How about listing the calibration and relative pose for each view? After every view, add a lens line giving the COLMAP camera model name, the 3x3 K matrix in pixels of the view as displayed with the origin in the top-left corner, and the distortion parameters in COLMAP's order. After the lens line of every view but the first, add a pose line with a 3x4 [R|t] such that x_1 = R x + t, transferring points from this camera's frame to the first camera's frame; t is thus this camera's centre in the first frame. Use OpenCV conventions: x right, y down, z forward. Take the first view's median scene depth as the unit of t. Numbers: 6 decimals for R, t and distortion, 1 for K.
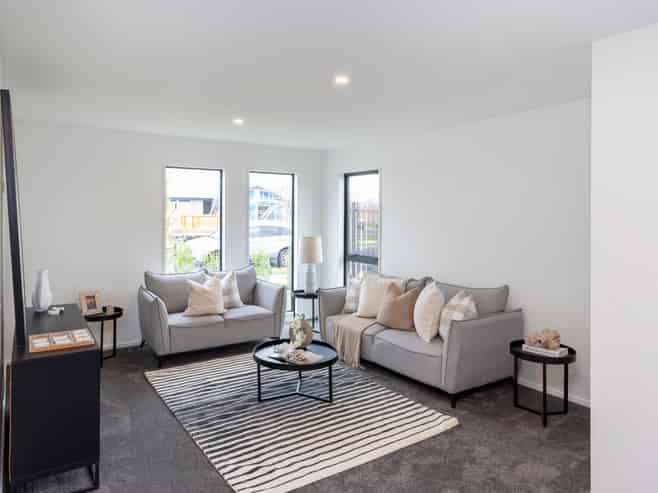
lens RADIAL K [[451.4, 0, 328.2], [0, 451.4, 233.5], [0, 0, 1]] dist [-0.000211, 0.000635]
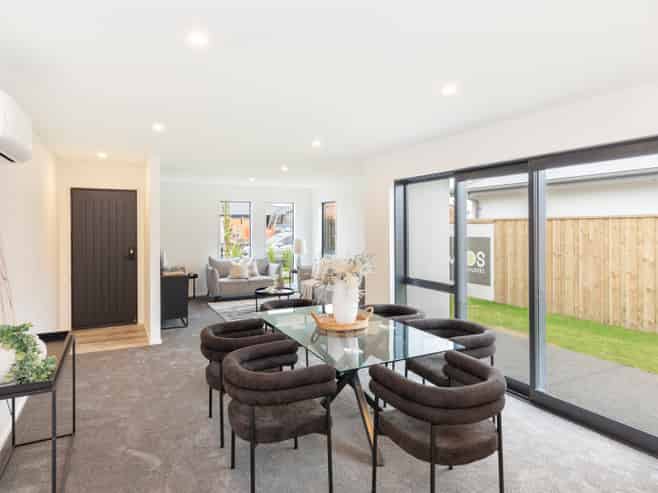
lens RADIAL K [[412.7, 0, 329.0], [0, 412.7, 246.5], [0, 0, 1]] dist [0.000106, 0.000039]
pose [[0.991063, -0.004971, -0.133304, 0.345914], [0.005383, 0.999982, 0.002726, 0.039761], [0.133288, -0.003419, 0.991071, -0.695341]]
